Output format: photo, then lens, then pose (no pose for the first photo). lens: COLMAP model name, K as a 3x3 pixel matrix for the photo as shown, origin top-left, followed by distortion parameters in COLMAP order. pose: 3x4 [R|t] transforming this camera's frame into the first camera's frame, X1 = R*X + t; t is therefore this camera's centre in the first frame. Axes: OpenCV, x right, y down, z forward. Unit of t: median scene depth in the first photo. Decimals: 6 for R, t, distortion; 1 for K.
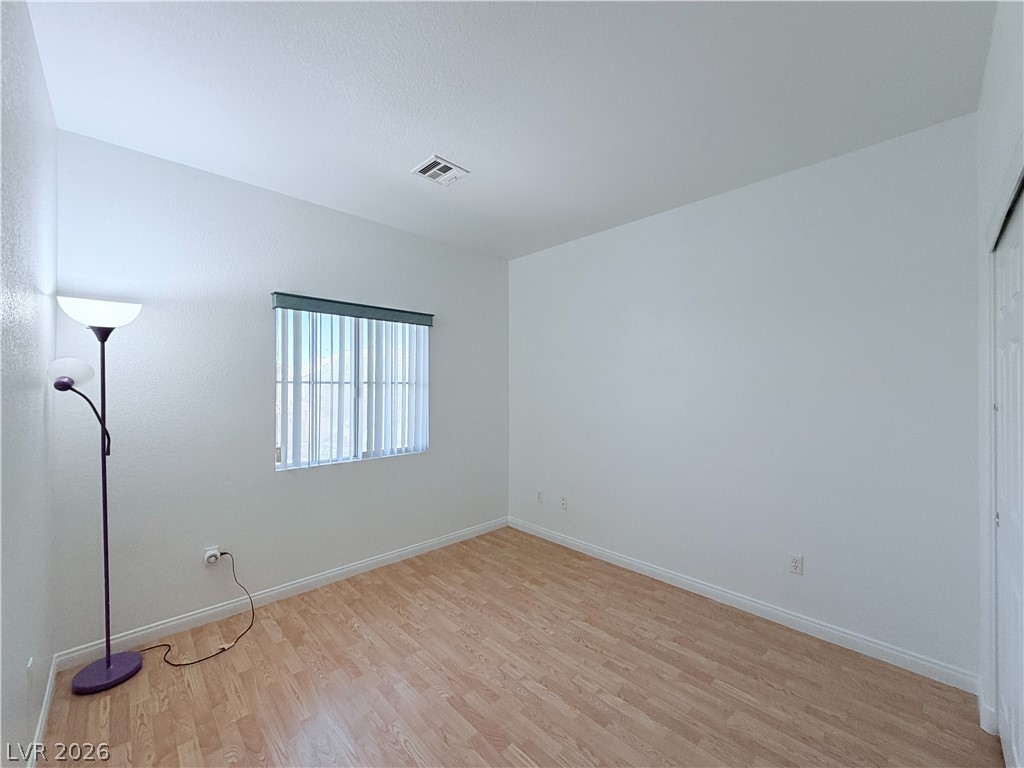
lens RADIAL K [[405.4, 0, 511.9], [0, 405.4, 387.4], [0, 0, 1]] dist [0.004533, -0.000023]
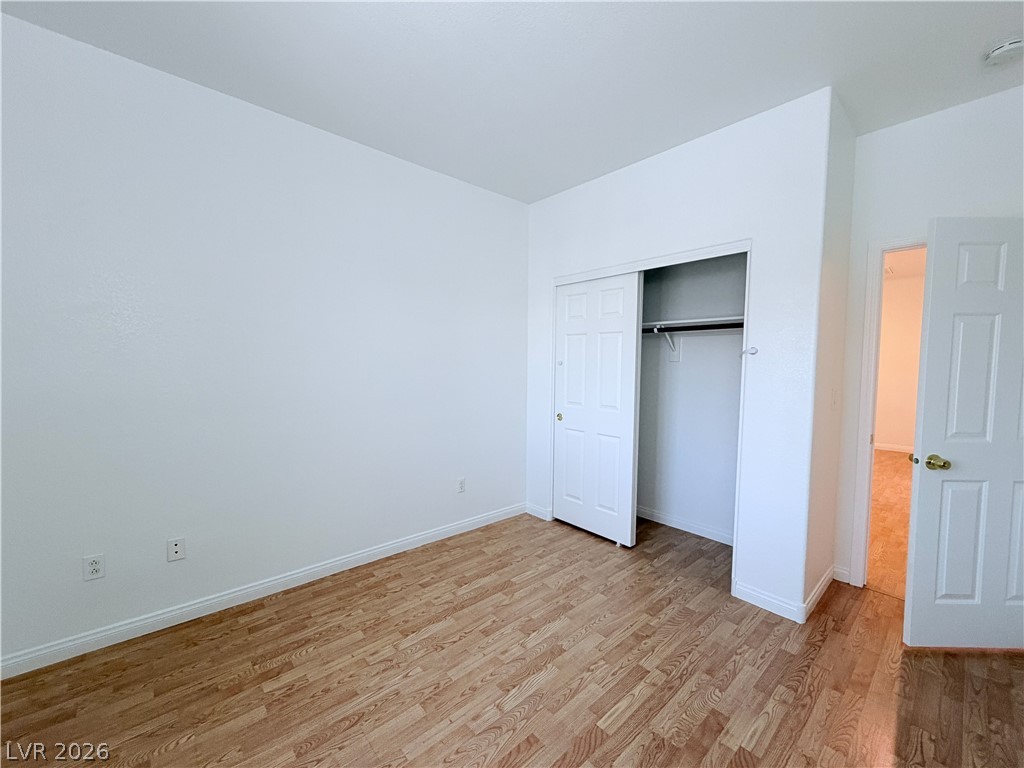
lens RADIAL K [[405.4, 0, 509.2], [0, 405.4, 360.6], [0, 0, 1]] dist [0.004533, -0.000023]
pose [[0.053863, 0.002119, 0.998546, -0.657696], [-0.012537, 0.999920, -0.001446, 0.024657], [-0.998470, -0.012441, 0.053885, 0.800630]]
